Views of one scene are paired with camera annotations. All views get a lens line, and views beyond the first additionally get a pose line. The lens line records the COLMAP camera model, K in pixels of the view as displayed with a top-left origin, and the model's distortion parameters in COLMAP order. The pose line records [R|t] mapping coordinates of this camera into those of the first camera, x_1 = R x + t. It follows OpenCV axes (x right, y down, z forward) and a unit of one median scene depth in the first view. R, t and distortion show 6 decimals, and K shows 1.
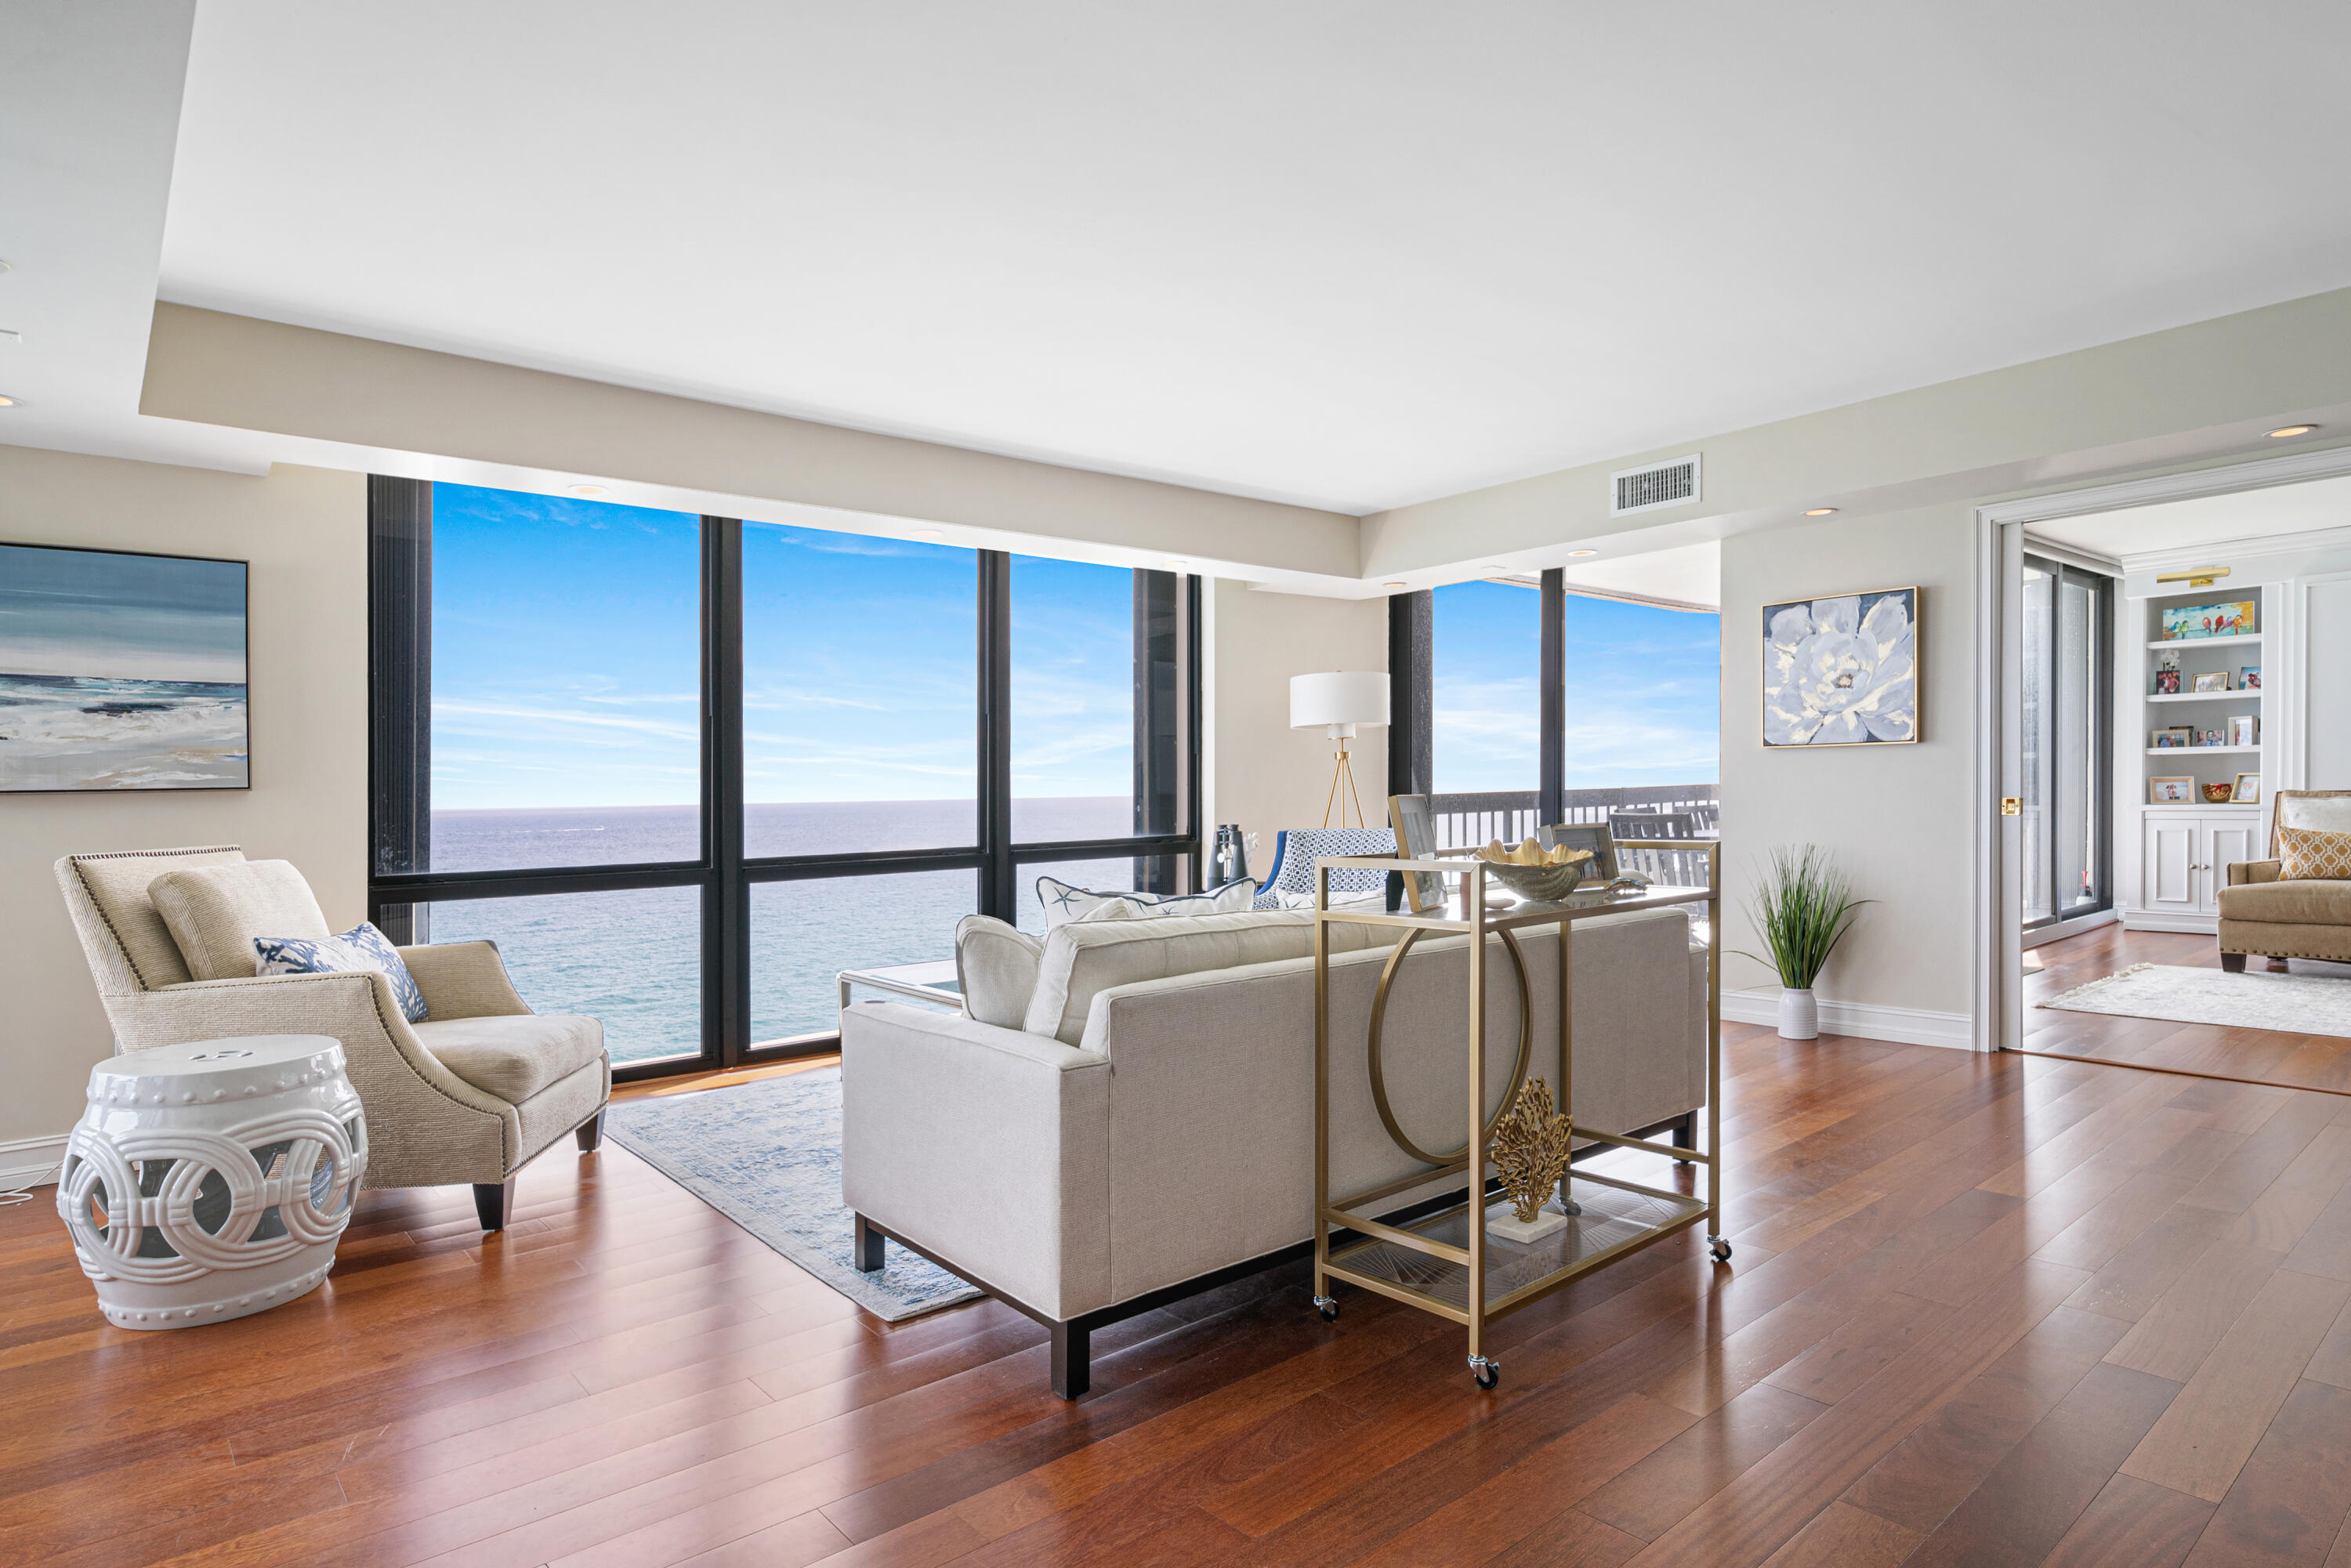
lens RADIAL K [[1282.1, 0, 1162.8], [0, 1282.1, 787.9], [0, 0, 1]] dist [-0.002512, -0.000465]
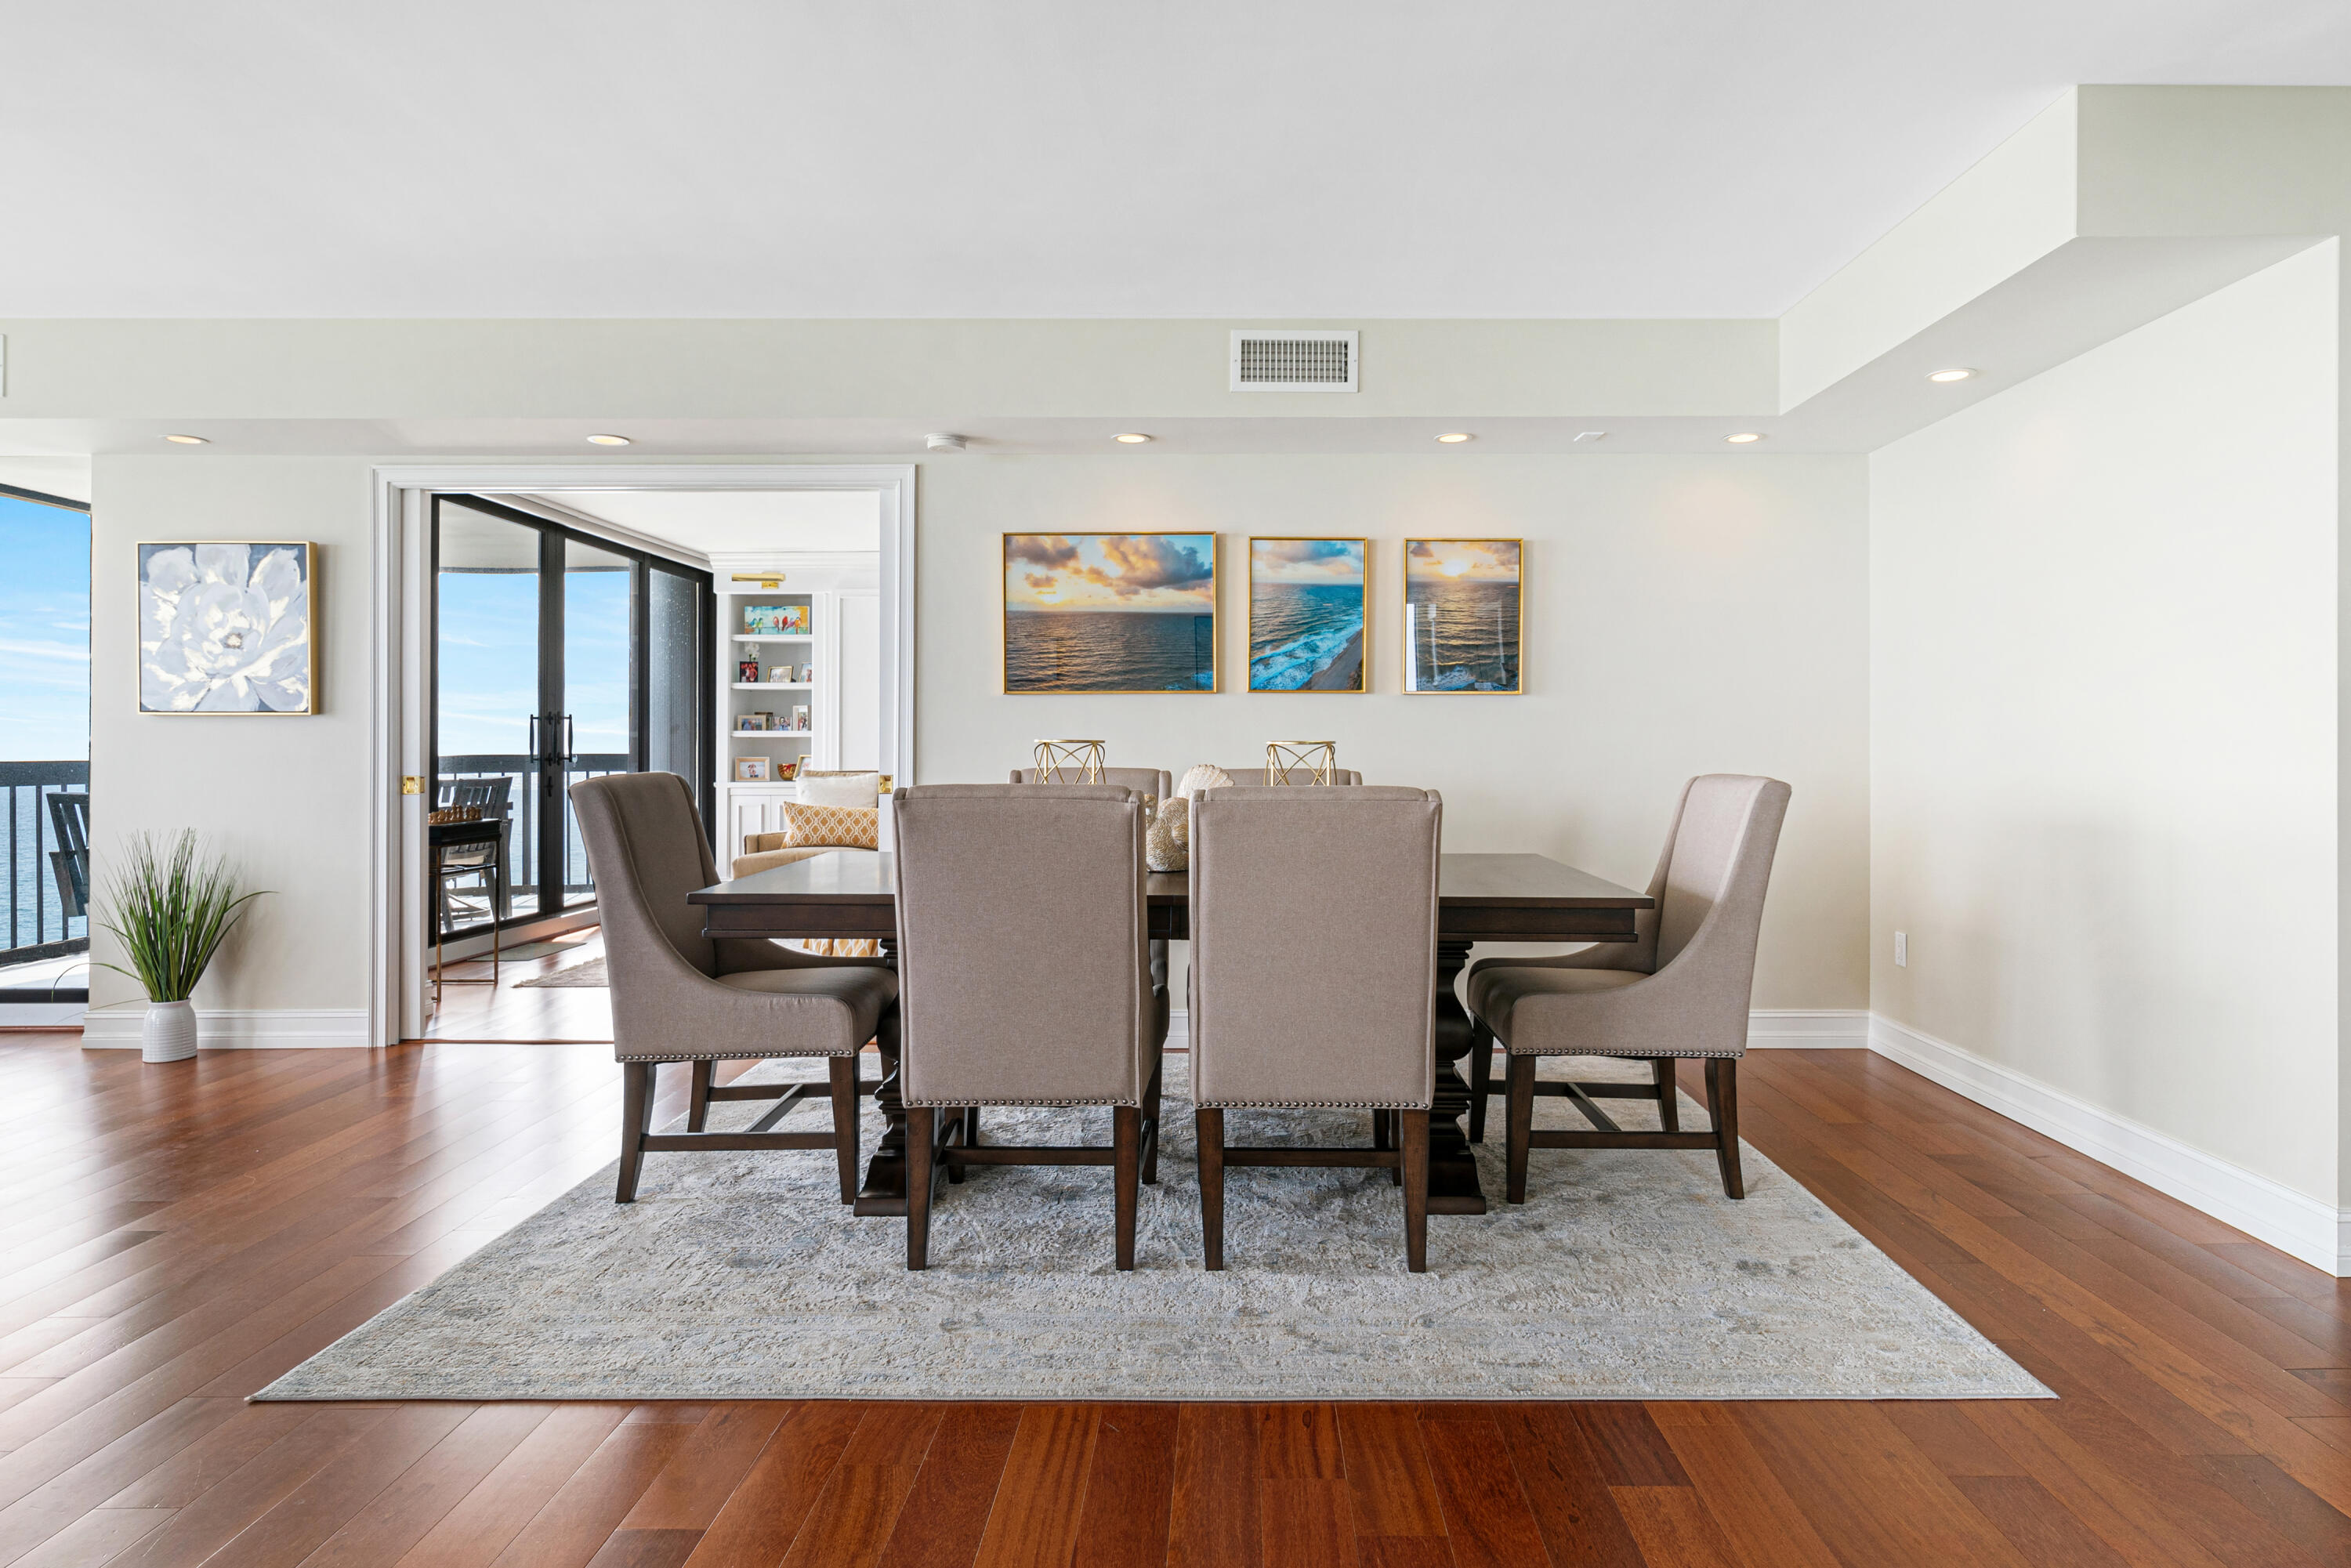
lens RADIAL K [[1325.8, 0, 1236.2], [0, 1325.8, 754.4], [0, 0, 1]] dist [0.000816, 0.001580]
pose [[0.642401, 0.017232, 0.766175, 0.281077], [-0.012137, 0.999851, -0.012311, -0.003399], [-0.766272, -0.001391, 0.642515, -0.099237]]
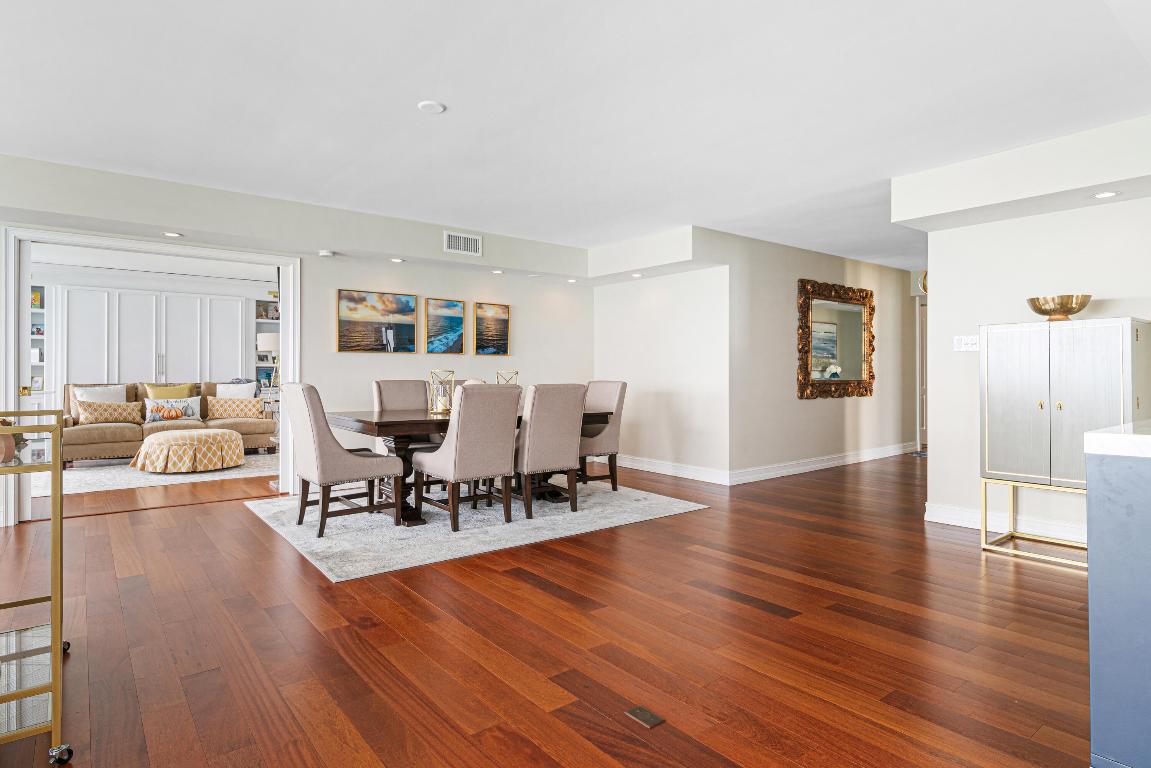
lens RADIAL K [[626.9, 0, 573.5], [0, 626.9, 378.6], [0, 0, 1]] dist [0.004309, 0.001070]
pose [[0.029616, 0.011465, 0.999496, -0.211512], [-0.001717, 0.999933, -0.011419, 0.004799], [-0.999560, -0.001378, 0.029633, 0.156777]]
